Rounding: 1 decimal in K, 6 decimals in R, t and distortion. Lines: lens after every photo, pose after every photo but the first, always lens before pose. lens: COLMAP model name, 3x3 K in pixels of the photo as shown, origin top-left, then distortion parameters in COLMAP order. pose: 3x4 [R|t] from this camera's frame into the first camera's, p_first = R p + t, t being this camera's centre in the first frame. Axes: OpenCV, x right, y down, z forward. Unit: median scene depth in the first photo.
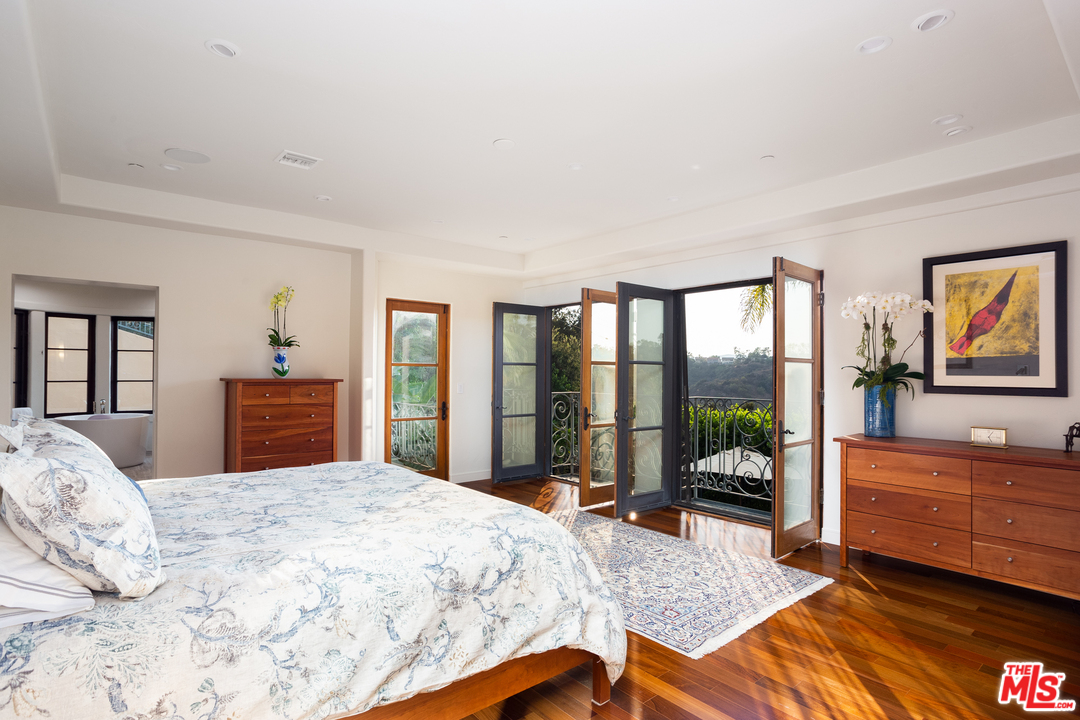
lens RADIAL K [[572.9, 0, 540.0], [0, 572.9, 360.0], [0, 0, 1]] dist [-0.000059, 0.000214]
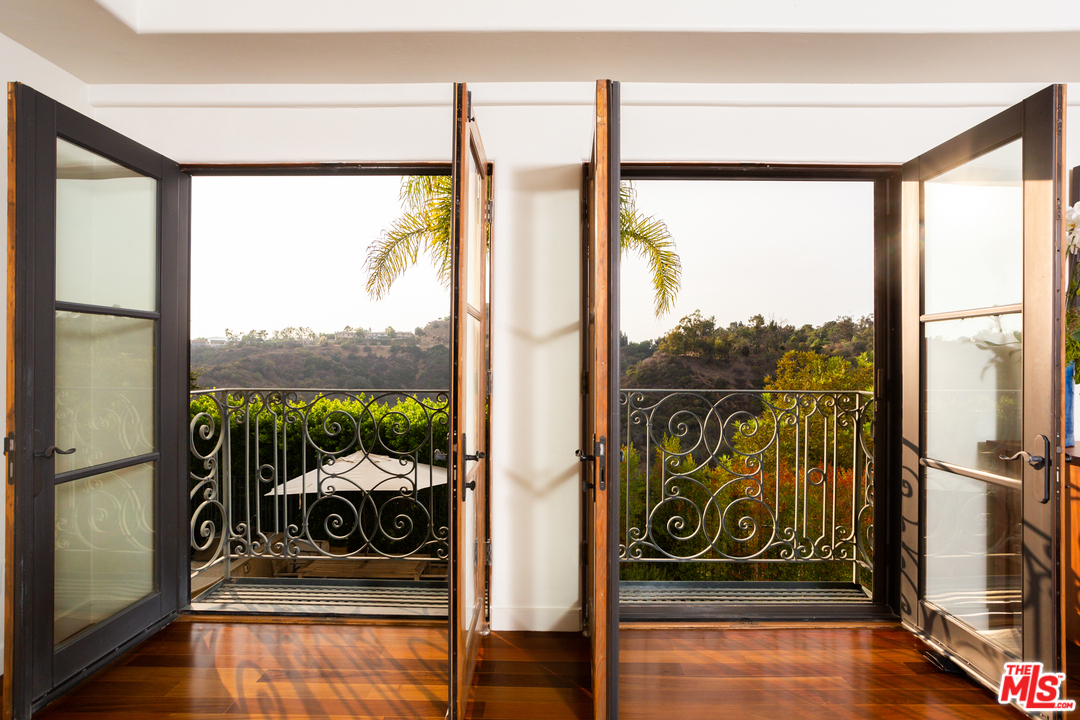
lens RADIAL K [[572.9, 0, 540.0], [0, 572.9, 360.0], [0, 0, 1]] dist [-0.000059, 0.000214]
pose [[0.663367, -0.004997, 0.748277, -0.059473], [-0.014644, 0.999700, 0.019658, 0.013577], [-0.748151, -0.023998, 0.663095, 0.306027]]
